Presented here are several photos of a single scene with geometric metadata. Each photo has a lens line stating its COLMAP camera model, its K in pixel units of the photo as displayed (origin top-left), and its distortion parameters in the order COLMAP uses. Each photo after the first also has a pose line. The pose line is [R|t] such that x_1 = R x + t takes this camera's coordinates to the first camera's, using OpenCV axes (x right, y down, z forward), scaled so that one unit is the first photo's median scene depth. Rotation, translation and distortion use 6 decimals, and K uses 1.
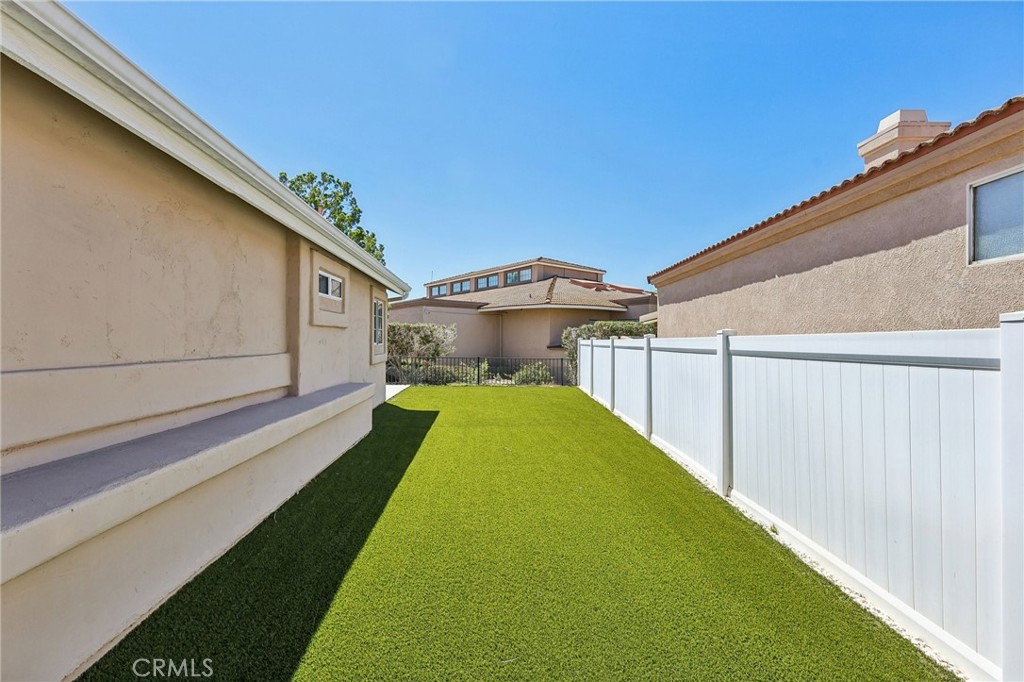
lens RADIAL K [[445.0, 0, 512.0], [0, 445.0, 341.0], [0, 0, 1]] dist [0.001079, 0.000100]
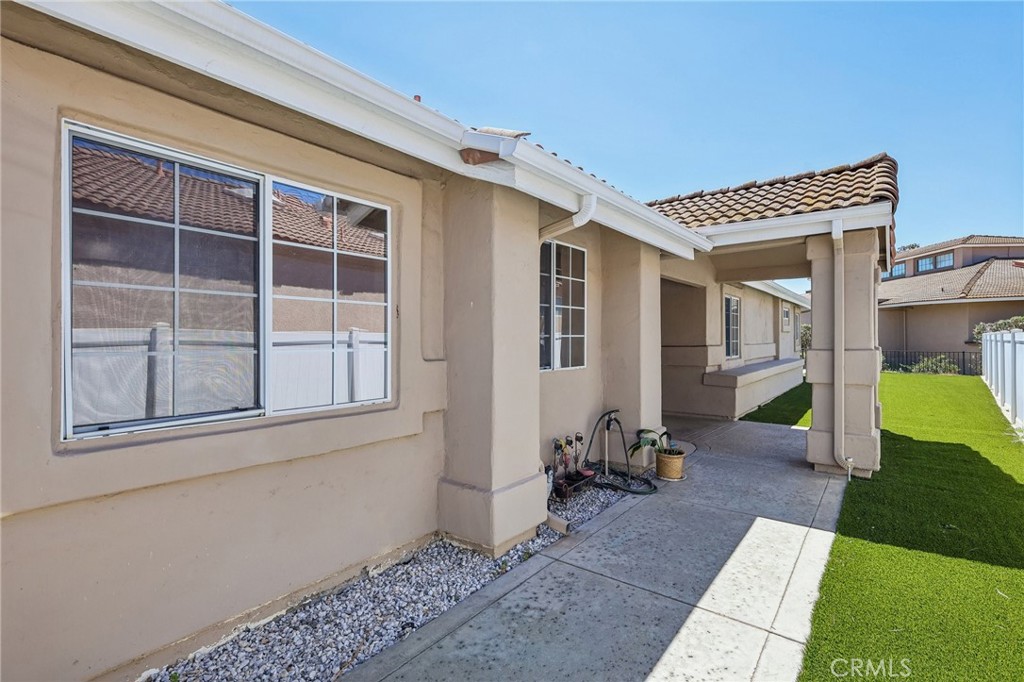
lens RADIAL K [[484.5, 0, 512.0], [0, 484.5, 341.0], [0, 0, 1]] dist [-0.002860, -0.001237]
pose [[0.744733, -0.003053, -0.667356, 0.062049], [0.007443, 0.999965, 0.003732, -0.001357], [0.667321, -0.007746, 0.744730, -0.566998]]
